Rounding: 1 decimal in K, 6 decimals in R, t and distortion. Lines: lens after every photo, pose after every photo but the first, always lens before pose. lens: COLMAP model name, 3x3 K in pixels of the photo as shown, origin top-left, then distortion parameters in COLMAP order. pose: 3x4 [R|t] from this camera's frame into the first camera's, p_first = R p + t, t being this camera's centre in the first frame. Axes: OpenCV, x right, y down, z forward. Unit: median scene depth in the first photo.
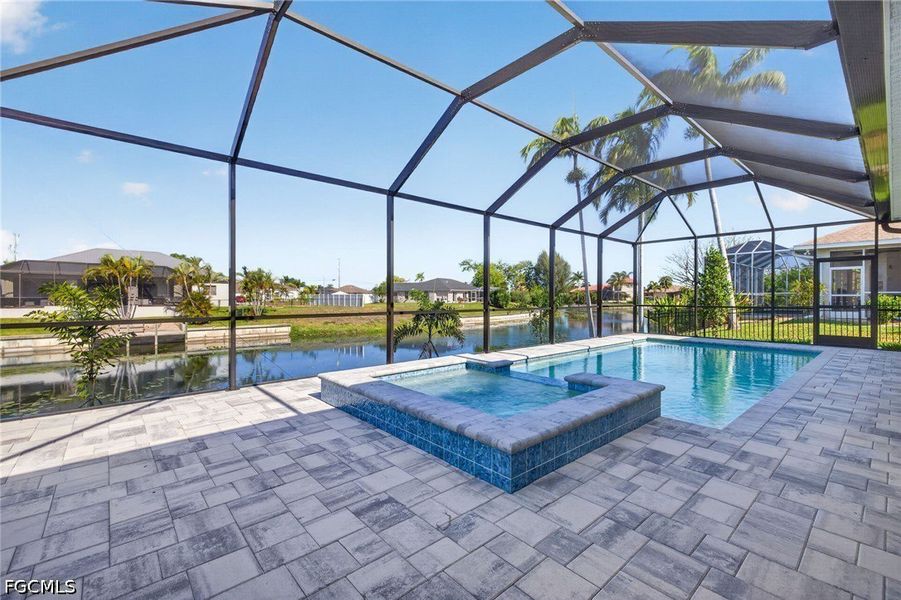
lens RADIAL K [[384.5, 0, 450.5], [0, 384.5, 300.0], [0, 0, 1]] dist [0.009944, -0.000046]
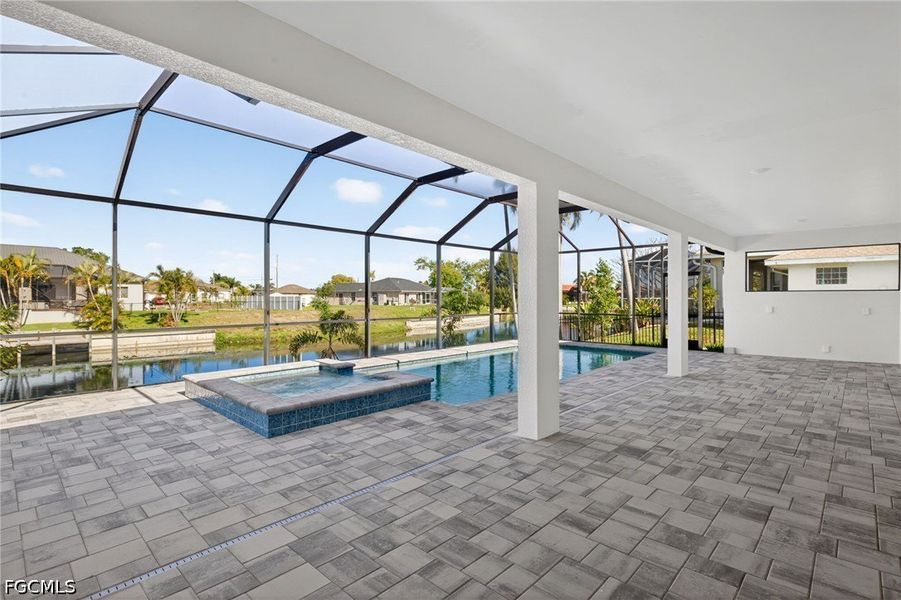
lens RADIAL K [[429.5, 0, 450.5], [0, 429.5, 300.0], [0, 0, 1]] dist [0.005229, 0.000145]
pose [[0.995868, -0.001182, 0.090805, 0.051253], [0.001315, 0.999998, -0.001399, -0.006900], [-0.090803, 0.001512, 0.995868, -0.062879]]
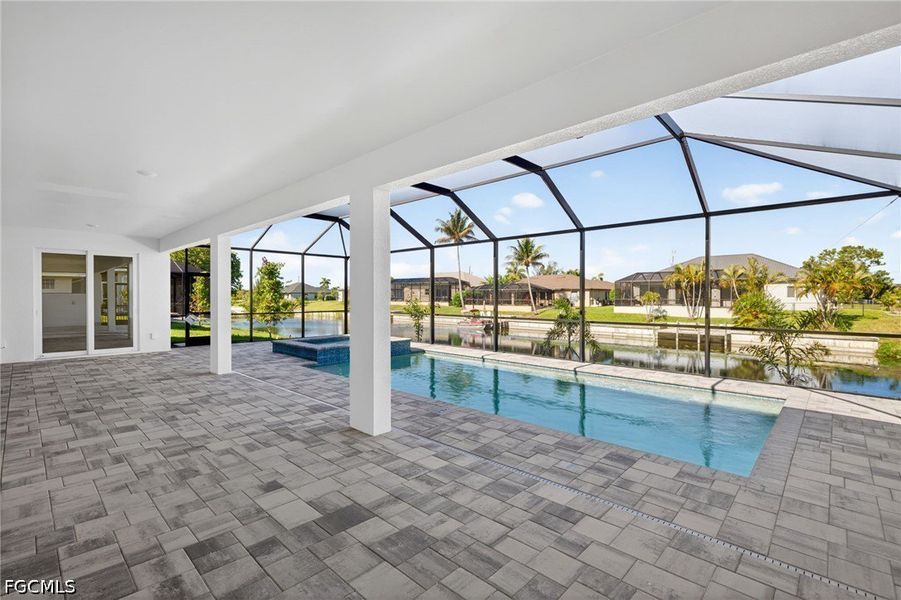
lens RADIAL K [[409.1, 0, 446.0], [0, 409.1, 297.2], [0, 0, 1]] dist [0.000790, -0.000320]
pose [[0.082187, 0.003019, -0.996612, 0.333719], [-0.009636, 0.999951, 0.002235, -0.009601], [0.996570, 0.009420, 0.082212, 0.175692]]
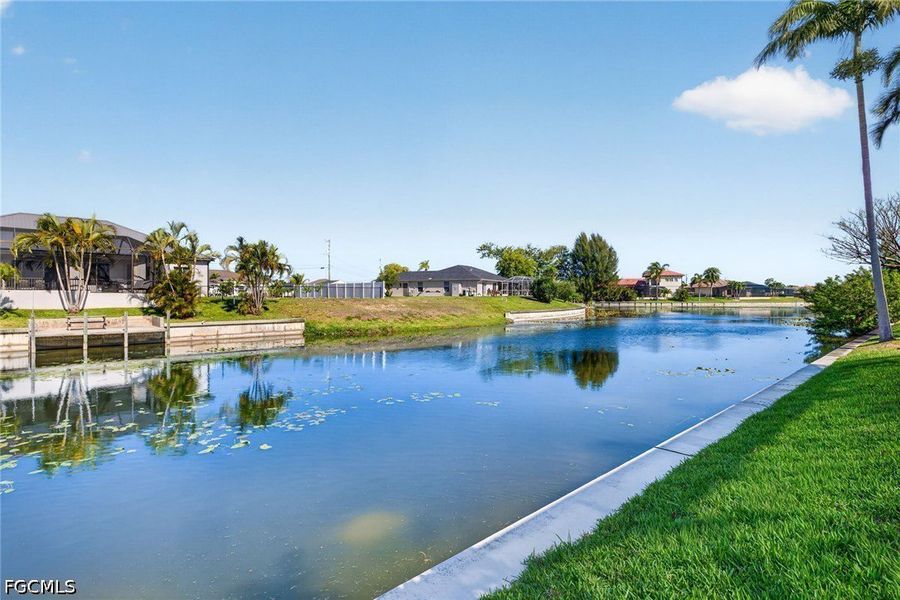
lens RADIAL K [[462.8, 0, 450.0], [0, 462.8, 300.0], [0, 0, 1]] dist [0.019889, 0.000420]
pose [[0.999252, -0.002286, 0.038594, -0.217657], [0.002292, 0.999997, -0.000096, 0.034397], [-0.038593, 0.000184, 0.999255, 0.155148]]
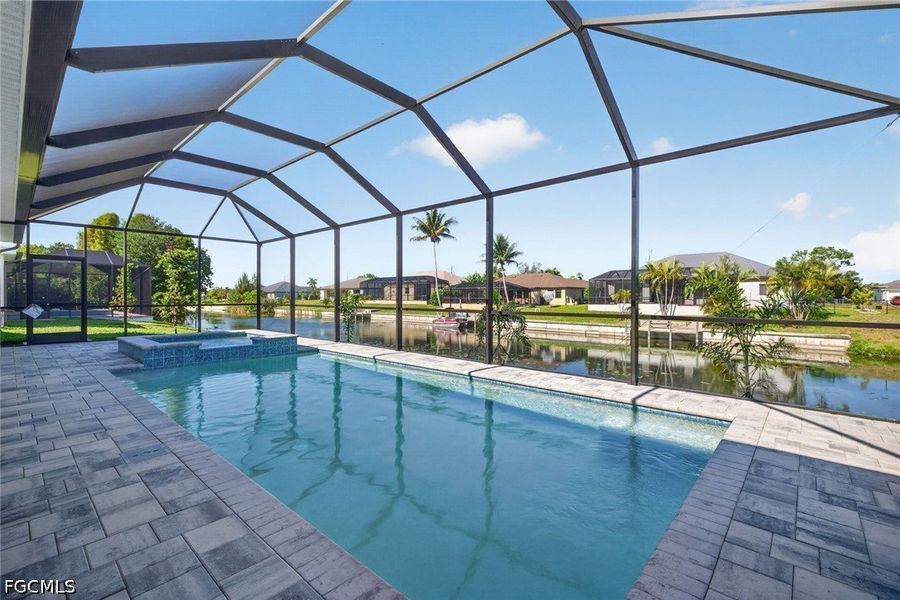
lens RADIAL K [[396.9, 0, 446.9], [0, 396.9, 299.8], [0, 0, 1]] dist [0.005389, 0.000392]
pose [[0.108131, 0.008641, -0.994099, 0.274080], [-0.010617, 0.999915, 0.007537, -0.001530], [0.994080, 0.009739, 0.108213, 0.243119]]
